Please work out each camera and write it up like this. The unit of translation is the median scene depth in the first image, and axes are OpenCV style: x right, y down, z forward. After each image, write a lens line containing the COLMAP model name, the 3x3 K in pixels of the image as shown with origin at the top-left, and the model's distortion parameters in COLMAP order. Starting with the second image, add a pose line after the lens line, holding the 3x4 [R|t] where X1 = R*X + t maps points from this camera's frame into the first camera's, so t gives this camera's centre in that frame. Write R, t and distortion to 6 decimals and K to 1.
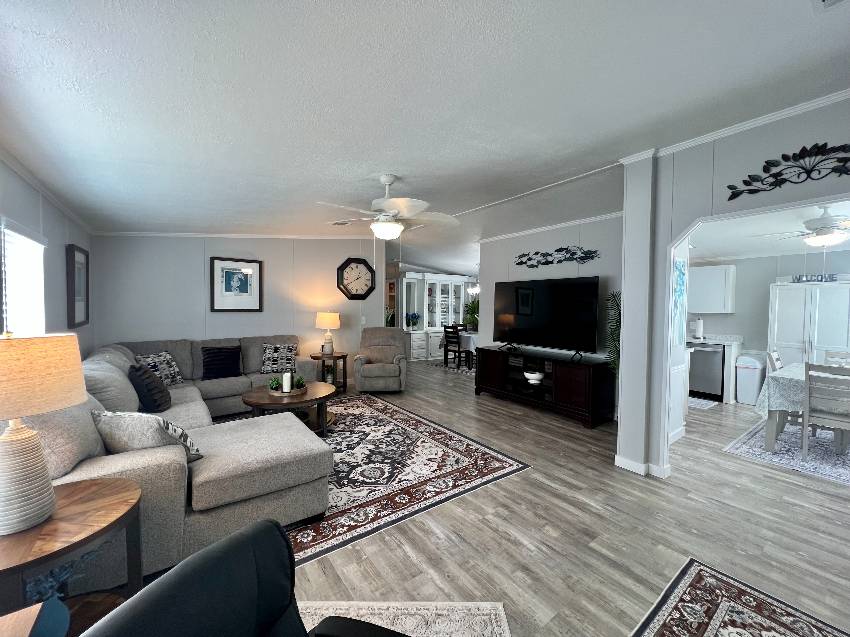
lens RADIAL K [[343.2, 0, 423.5], [0, 343.2, 316.4], [0, 0, 1]] dist [-0.000852, 0.000992]
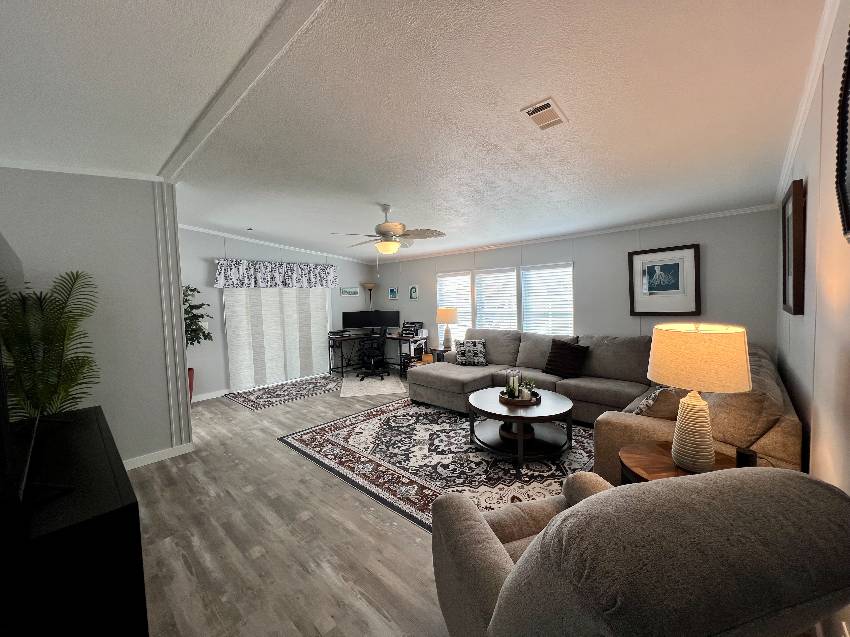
lens RADIAL K [[343.2, 0, 423.5], [0, 343.2, 316.4], [0, 0, 1]] dist [-0.000852, 0.000992]
pose [[-0.983376, 0.032960, -0.178563, 0.002254], [0.018600, 0.996499, 0.081506, -0.077699], [0.180624, 0.076830, -0.980547, 1.967574]]
